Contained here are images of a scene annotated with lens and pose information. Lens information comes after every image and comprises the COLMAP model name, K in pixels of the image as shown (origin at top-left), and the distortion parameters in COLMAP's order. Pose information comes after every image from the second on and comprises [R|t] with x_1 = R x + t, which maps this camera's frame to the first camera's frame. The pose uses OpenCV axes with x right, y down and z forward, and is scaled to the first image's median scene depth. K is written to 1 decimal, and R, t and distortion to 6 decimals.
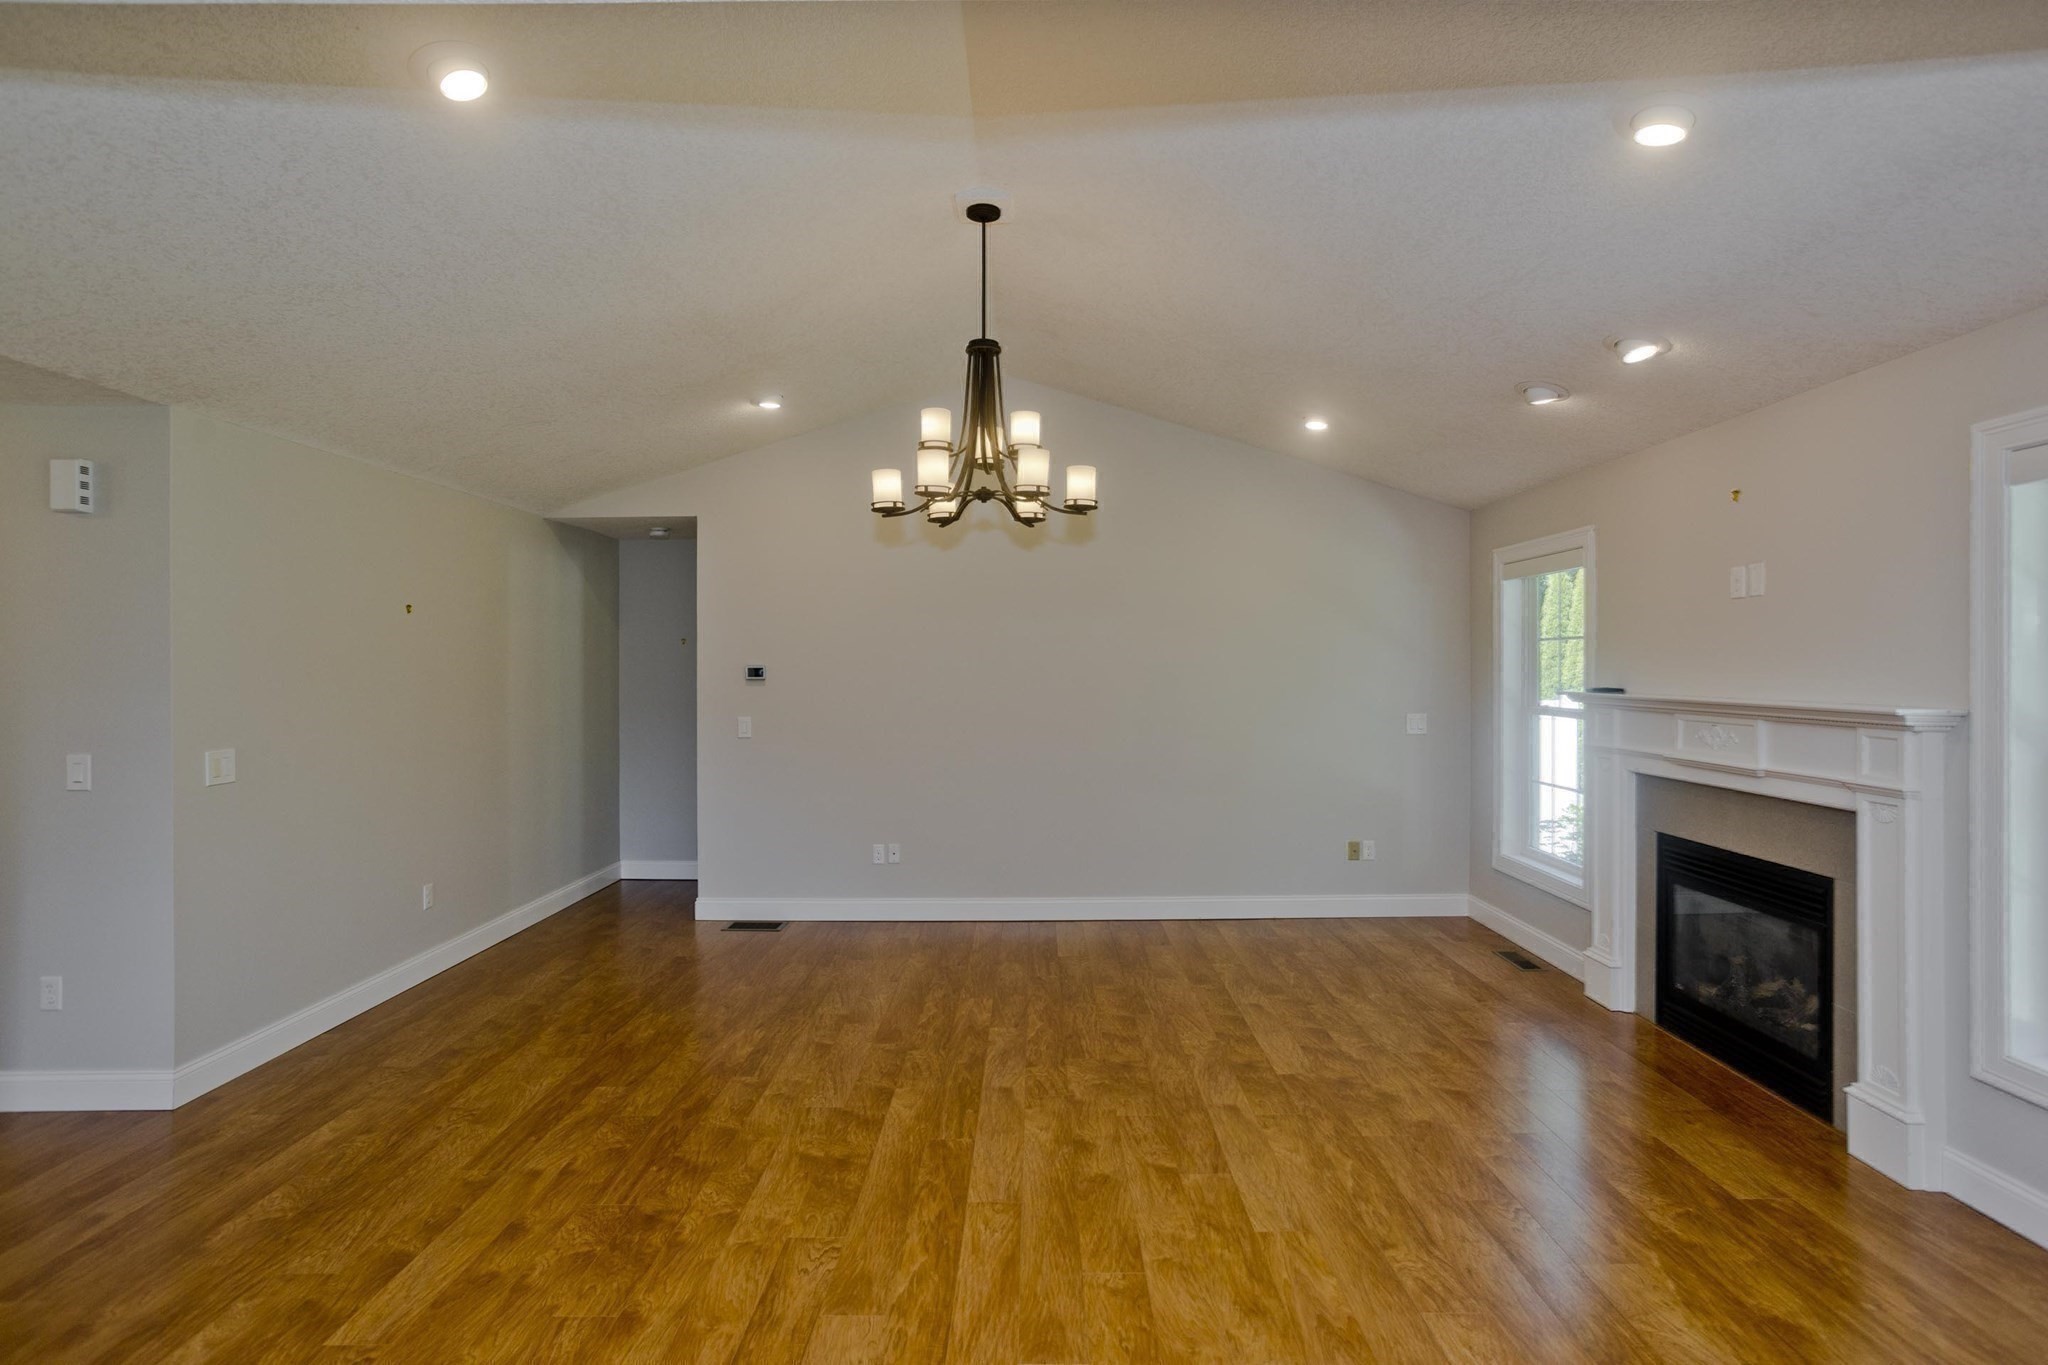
lens RADIAL K [[982.3, 0, 1032.2], [0, 982.3, 672.4], [0, 0, 1]] dist [-0.044077, 0.026849]
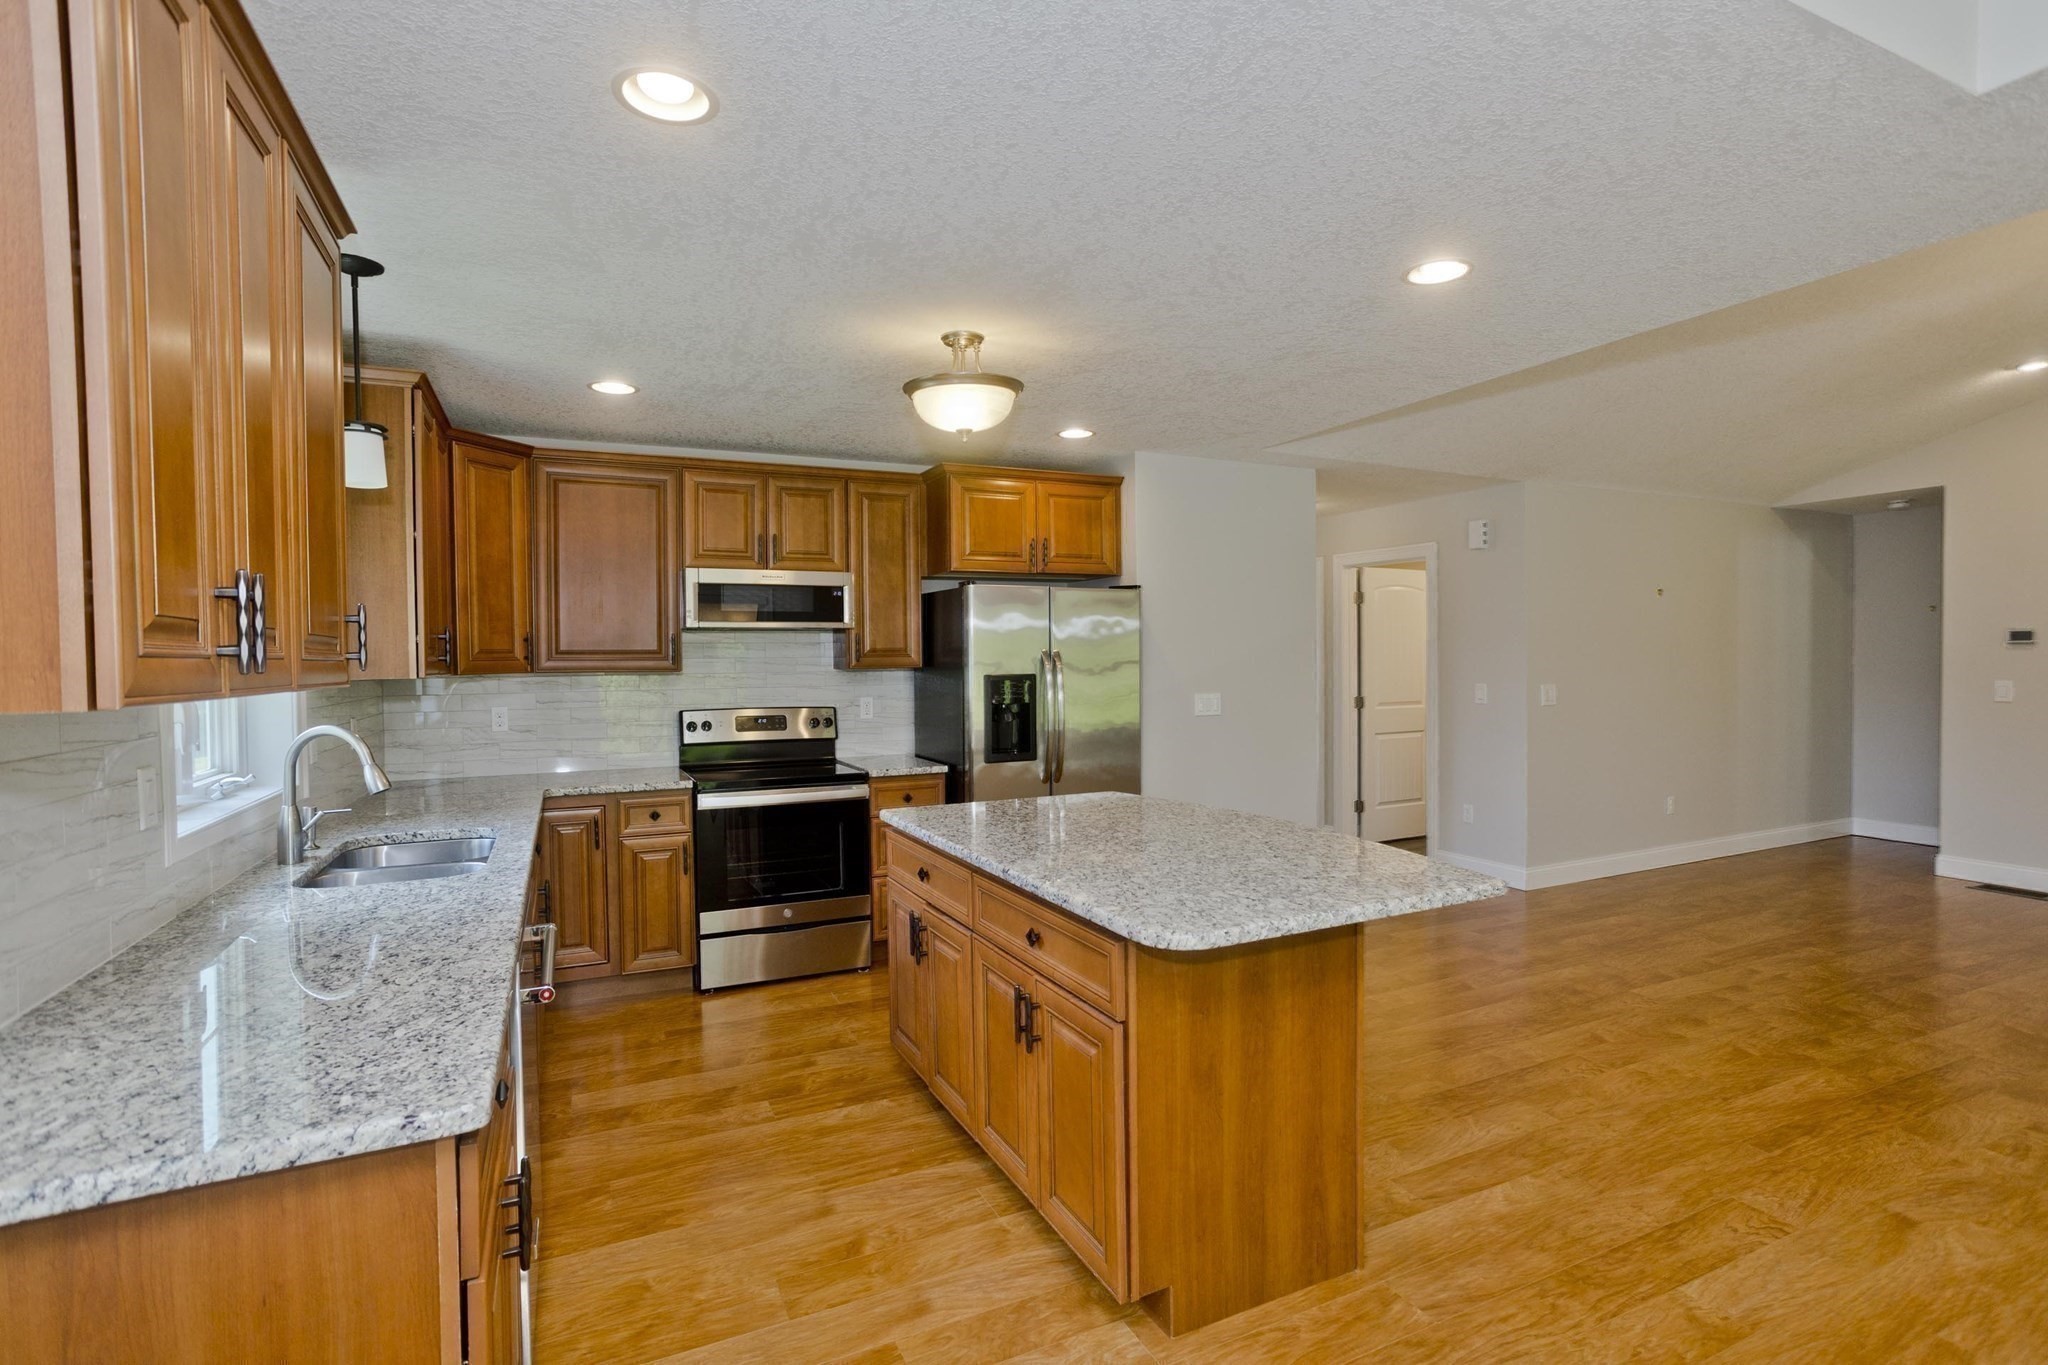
lens RADIAL K [[982.3, 0, 1029.0], [0, 982.3, 681.0], [0, 0, 1]] dist [-0.044077, 0.026849]
pose [[0.434620, 0.019504, -0.900403, 0.265685], [0.003480, 0.999722, 0.023335, 0.033468], [0.900607, -0.013276, 0.434431, -0.523004]]
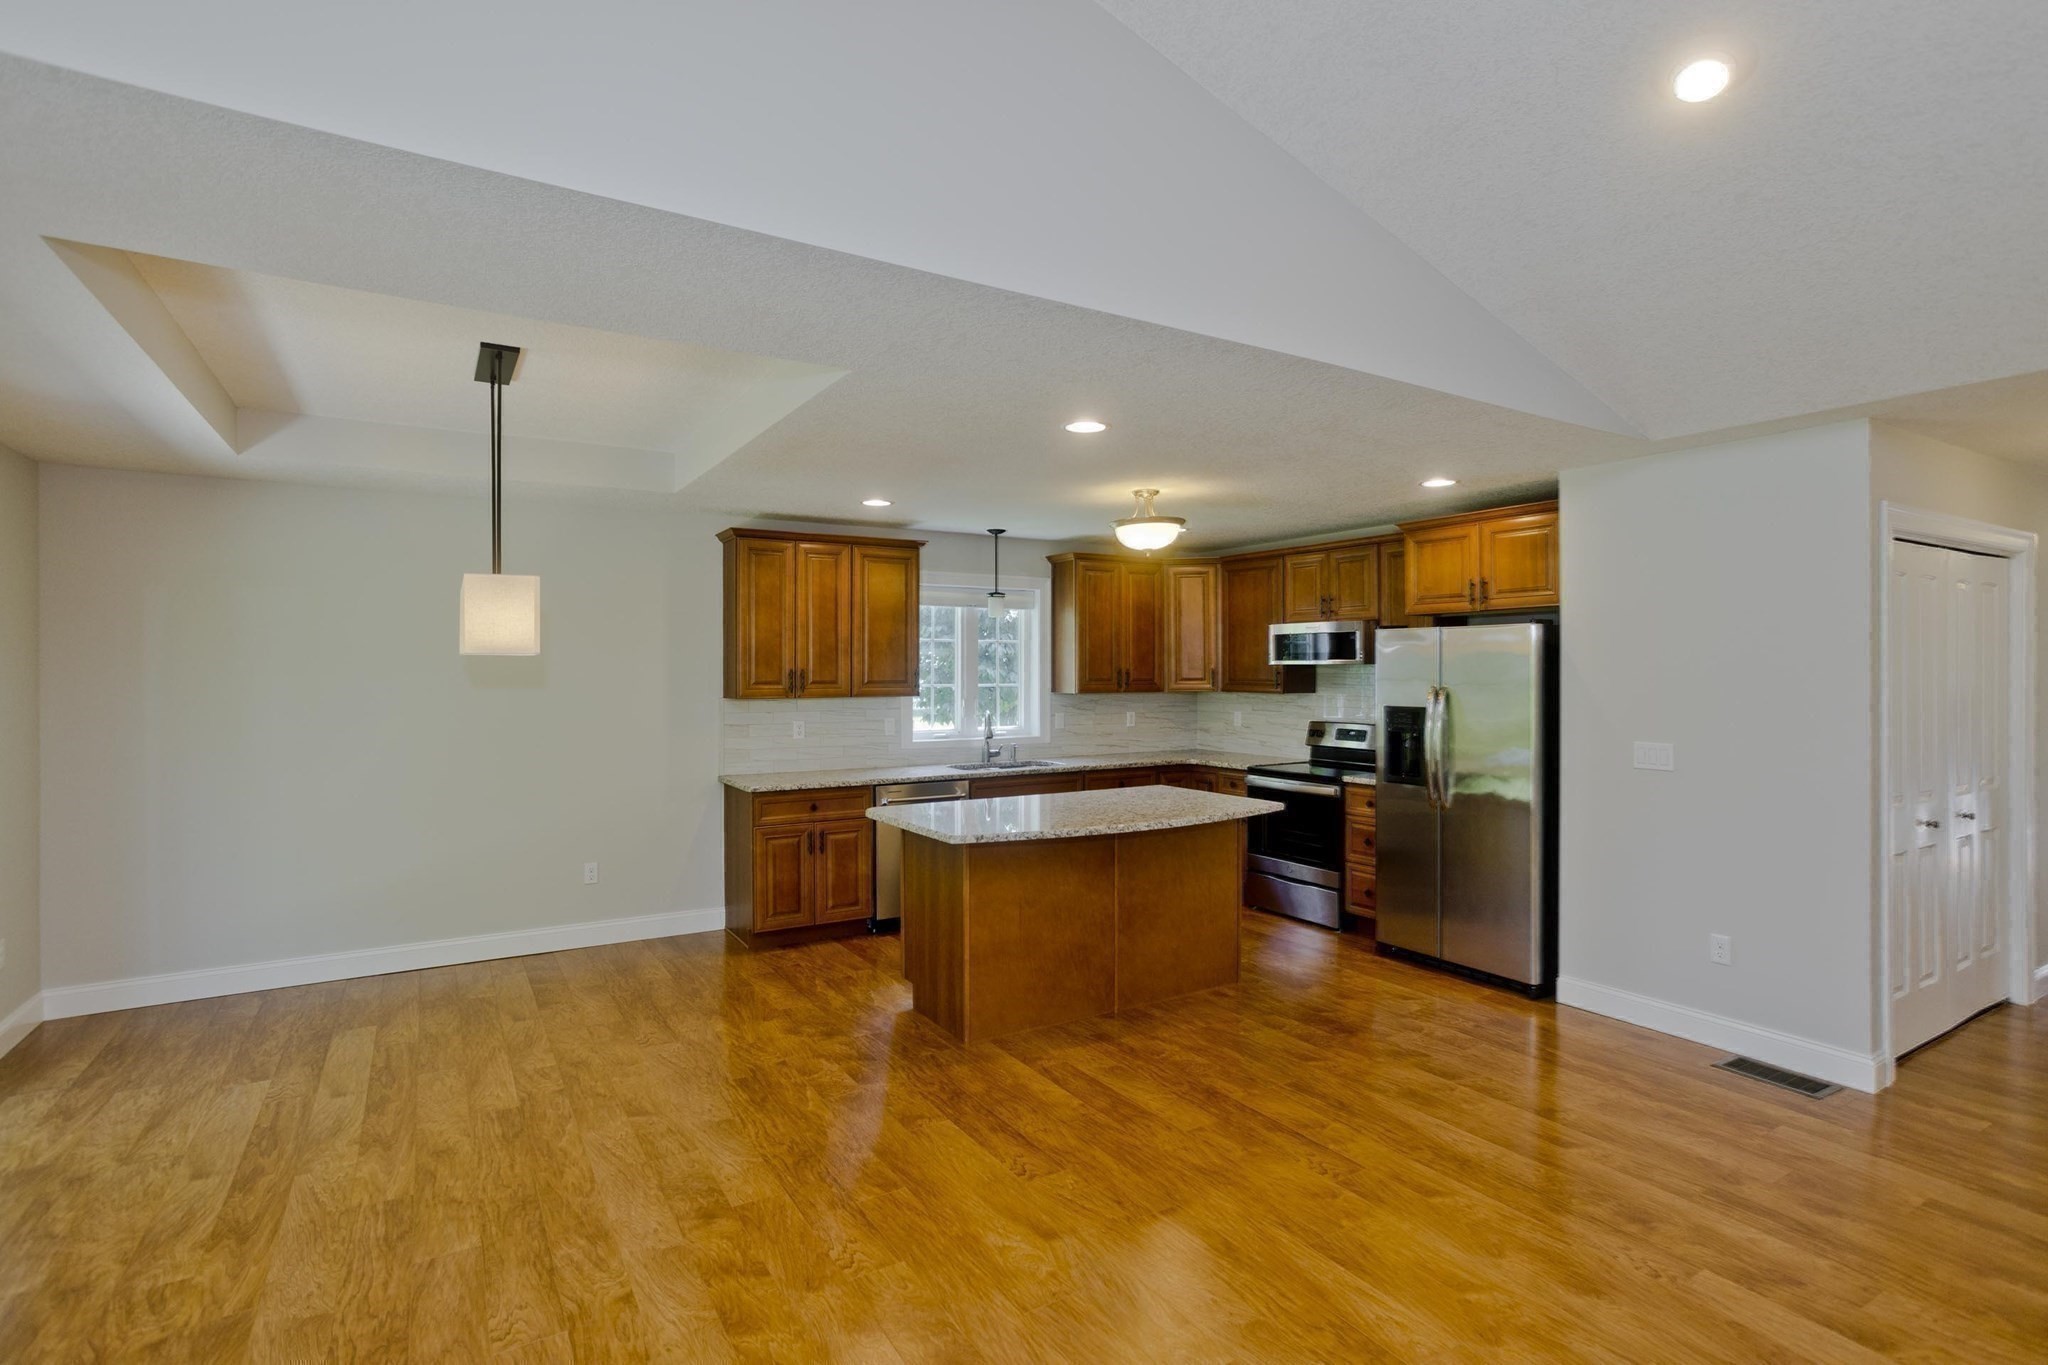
lens RADIAL K [[982.3, 0, 1020.9], [0, 982.3, 678.4], [0, 0, 1]] dist [-0.044077, 0.026849]
pose [[-0.851715, 0.009885, -0.523912, 0.335346], [0.001692, 0.999869, 0.016114, -0.011704], [0.524003, 0.012838, -0.851620, 0.956913]]
